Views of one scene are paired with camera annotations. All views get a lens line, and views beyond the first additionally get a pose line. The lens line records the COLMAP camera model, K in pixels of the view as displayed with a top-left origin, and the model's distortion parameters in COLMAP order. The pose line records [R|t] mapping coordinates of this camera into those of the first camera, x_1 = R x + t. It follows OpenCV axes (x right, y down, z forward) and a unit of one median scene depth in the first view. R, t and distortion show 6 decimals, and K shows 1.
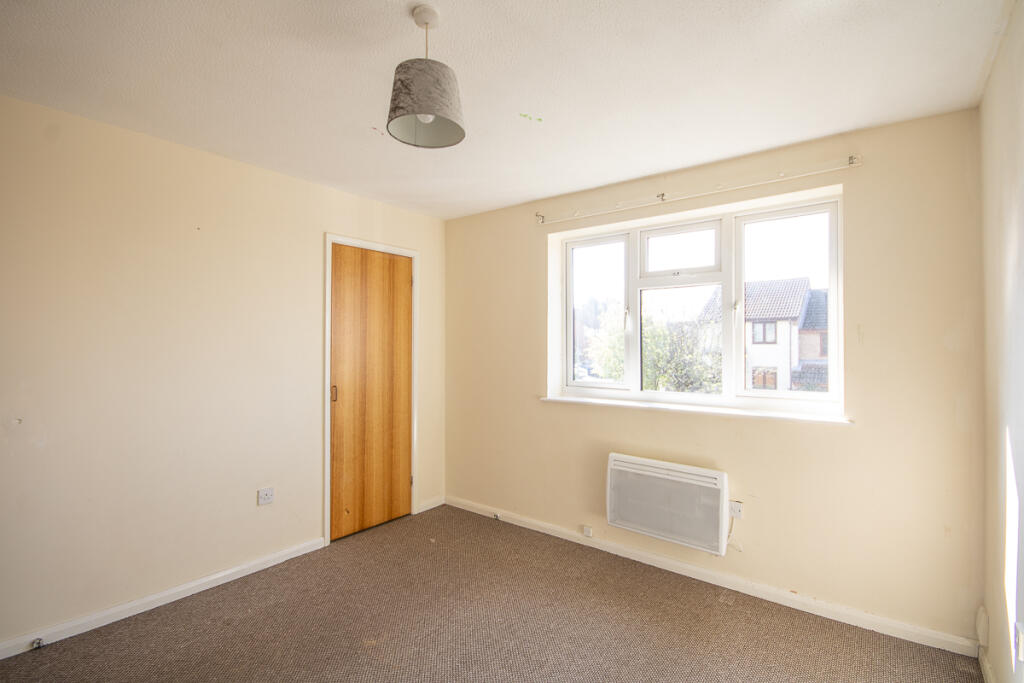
lens RADIAL K [[472.1, 0, 523.6], [0, 472.1, 340.3], [0, 0, 1]] dist [0.002771, -0.000024]
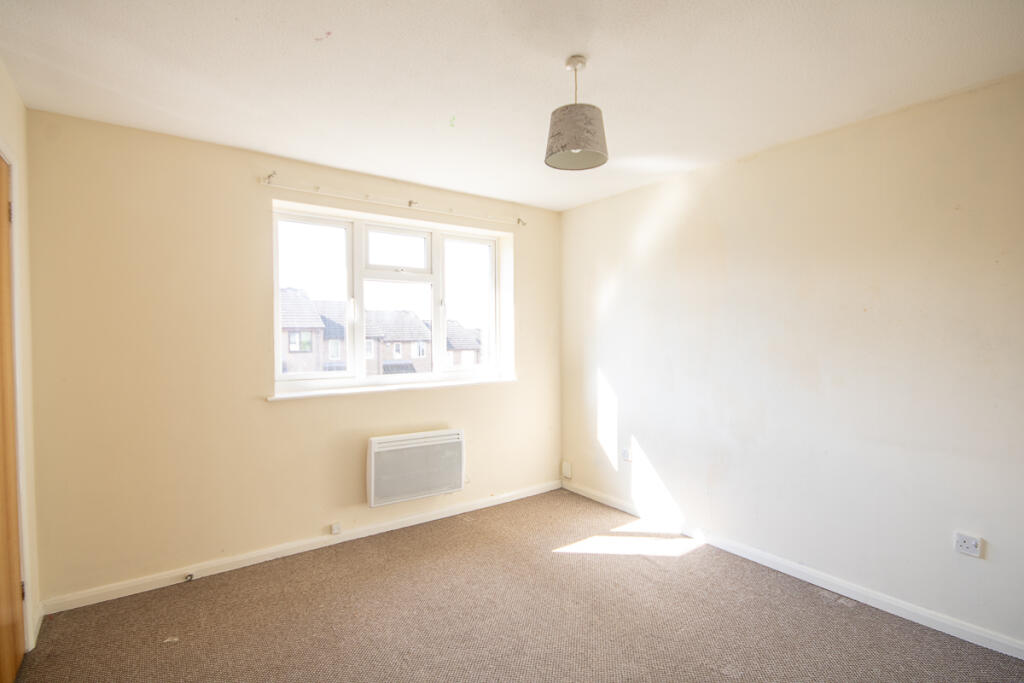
lens RADIAL K [[472.1, 0, 523.6], [0, 472.1, 340.3], [0, 0, 1]] dist [0.002771, -0.000024]
pose [[0.297834, -0.014814, 0.954503, -0.686669], [-0.003648, 0.999855, 0.016656, 0.008119], [-0.954611, -0.008443, 0.297736, 0.375576]]
